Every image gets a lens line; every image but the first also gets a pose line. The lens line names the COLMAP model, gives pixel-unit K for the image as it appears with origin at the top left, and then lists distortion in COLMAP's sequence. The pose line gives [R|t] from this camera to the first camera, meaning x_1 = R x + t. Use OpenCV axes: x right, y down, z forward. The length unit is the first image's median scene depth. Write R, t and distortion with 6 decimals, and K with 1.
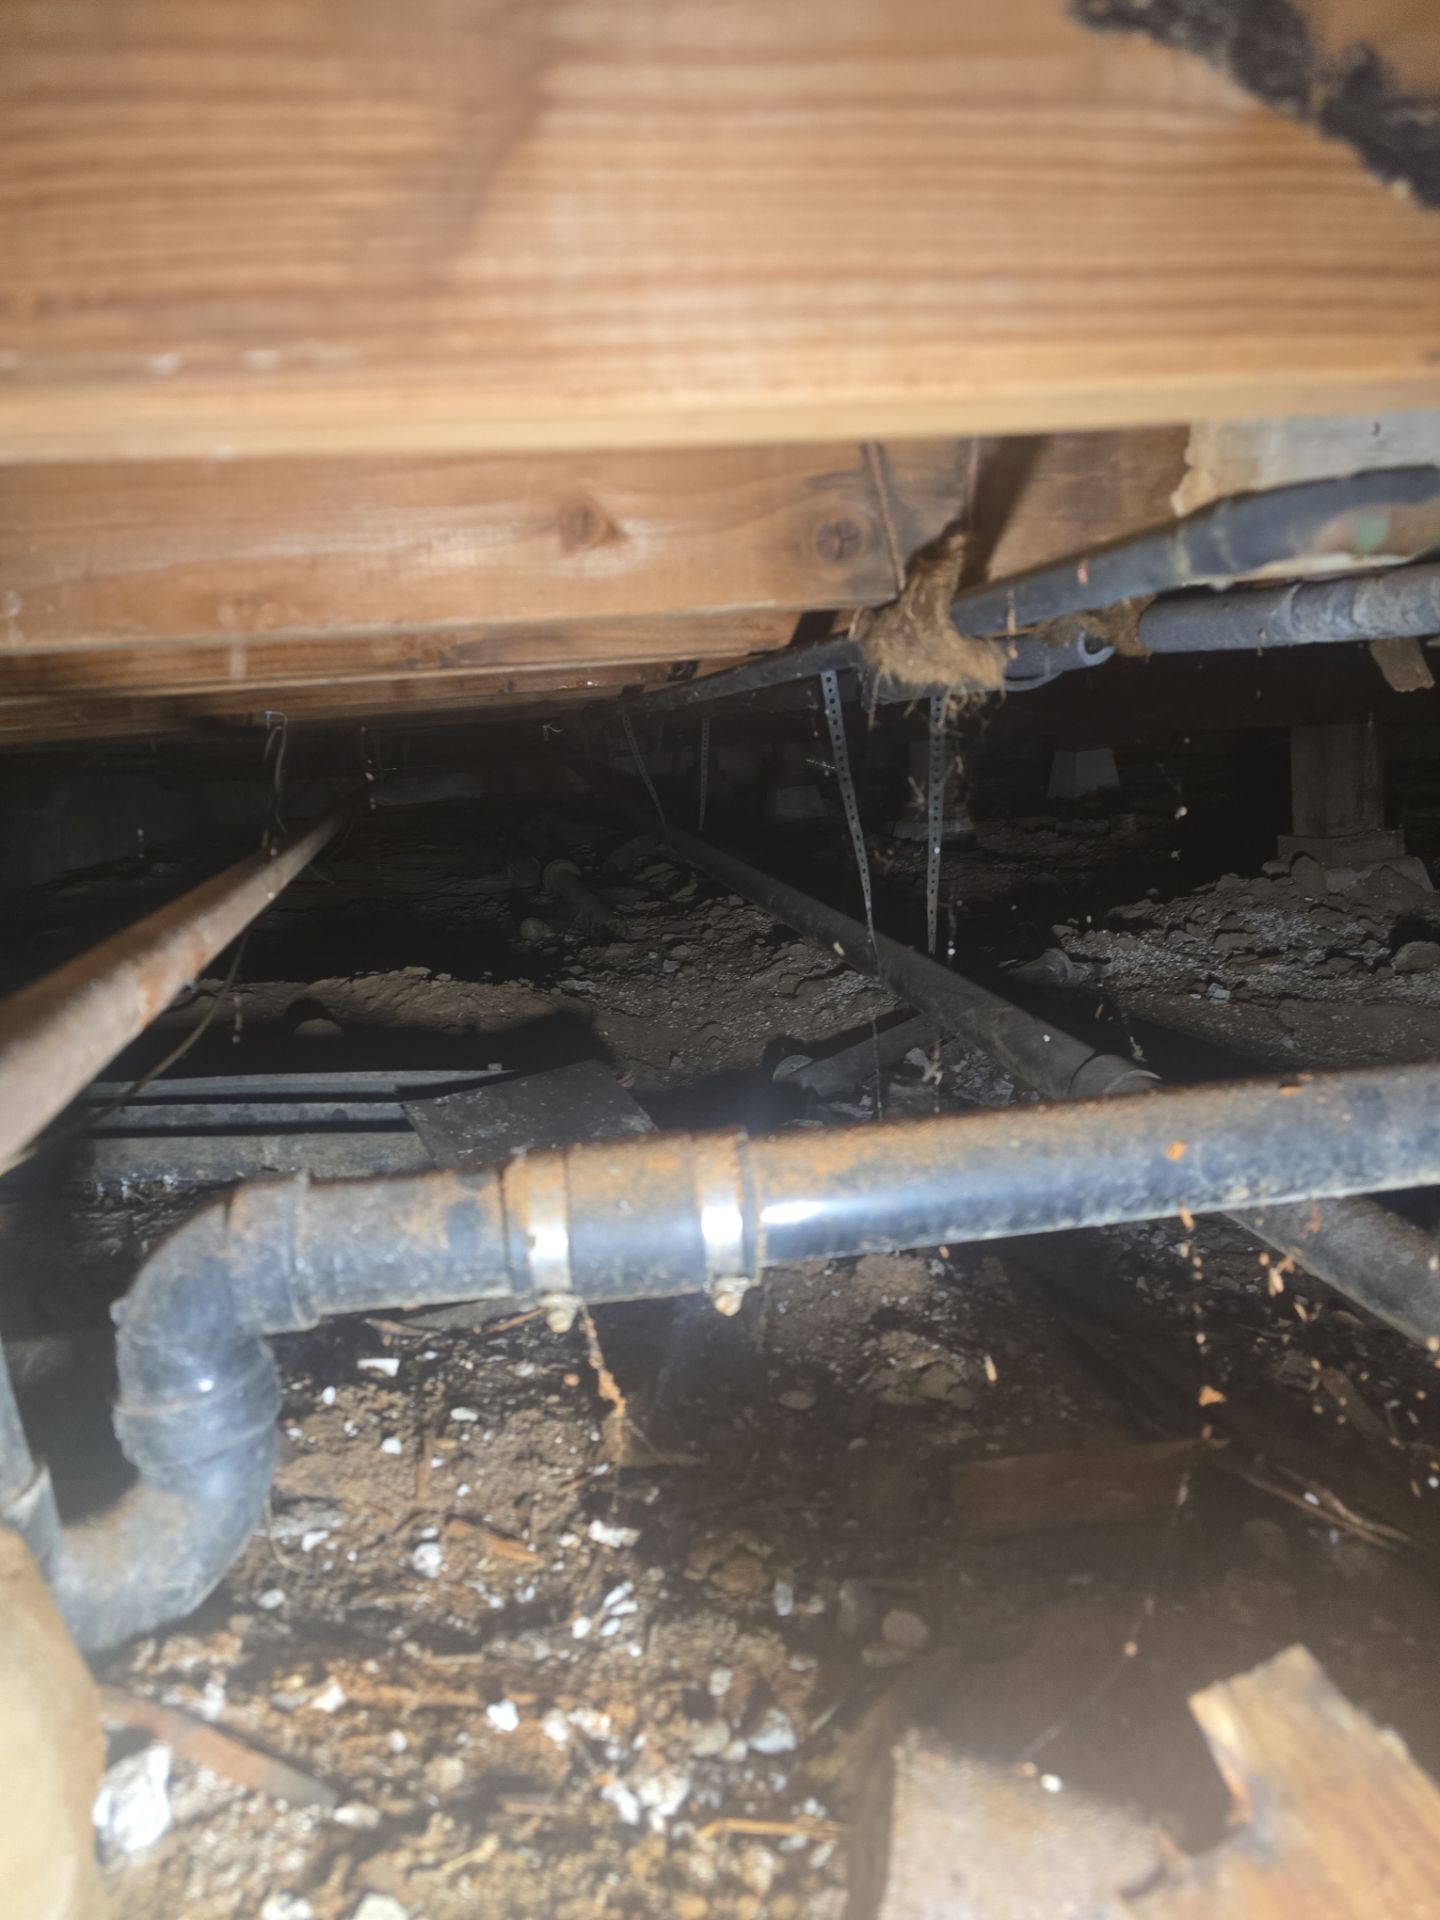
lens RADIAL K [[1316.8, 0, 710.1], [0, 1316.8, 1053.3], [0, 0, 1]] dist [0.028270, -0.031153]
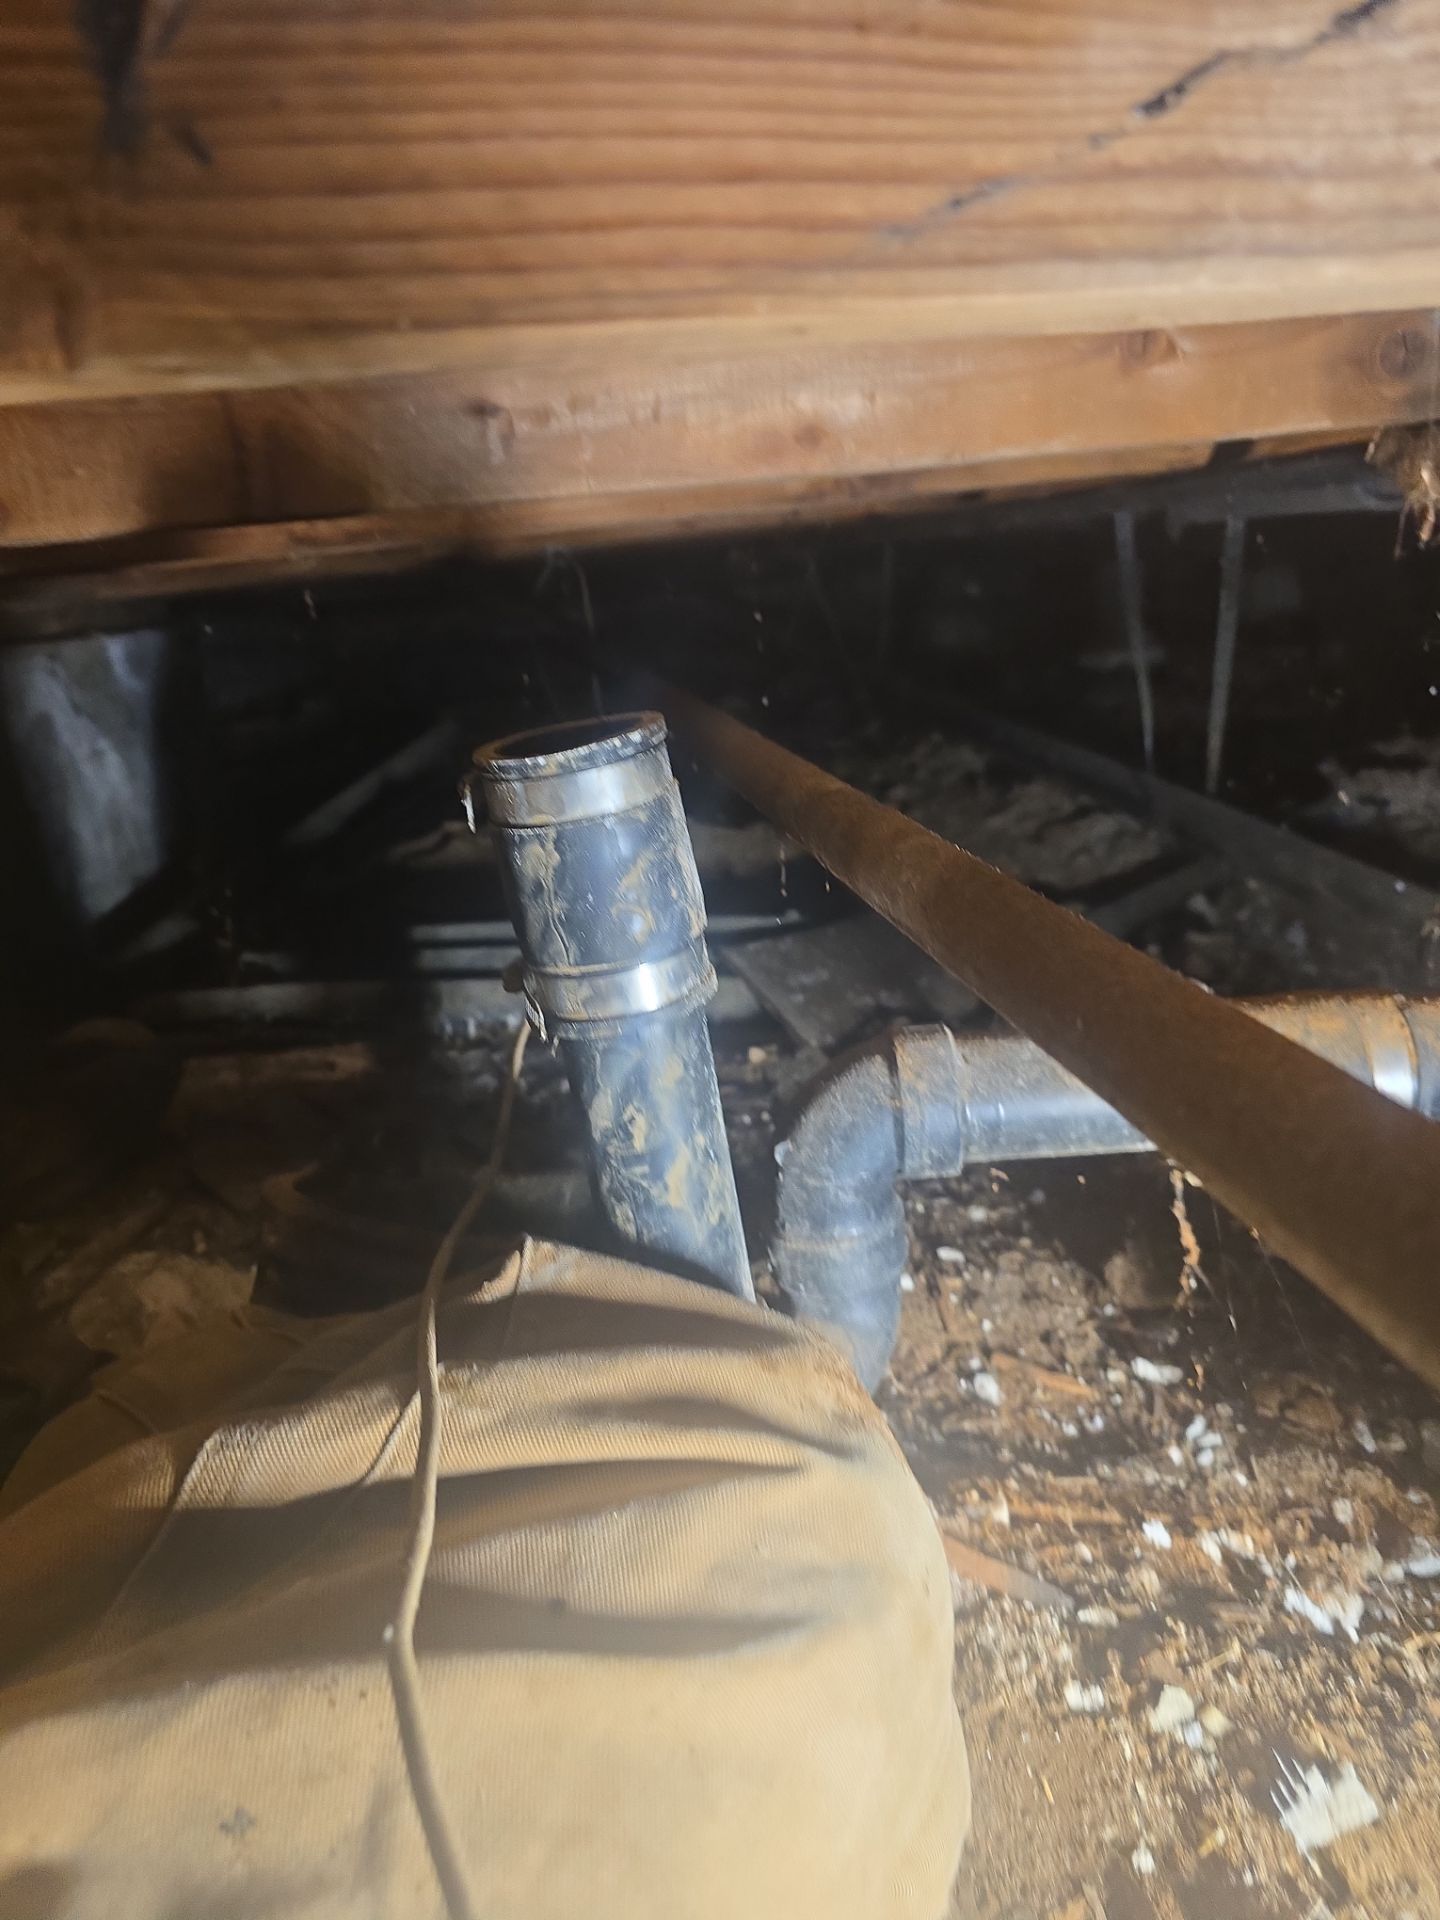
lens RADIAL K [[1316.8, 0, 788.6], [0, 1316.8, 1073.9], [0, 0, 1]] dist [0.028270, -0.031153]
pose [[0.997866, 0.014233, -0.063724, -0.327086], [-0.005562, 0.990935, 0.134225, -0.008697], [0.065056, -0.133584, 0.988900, -0.024306]]
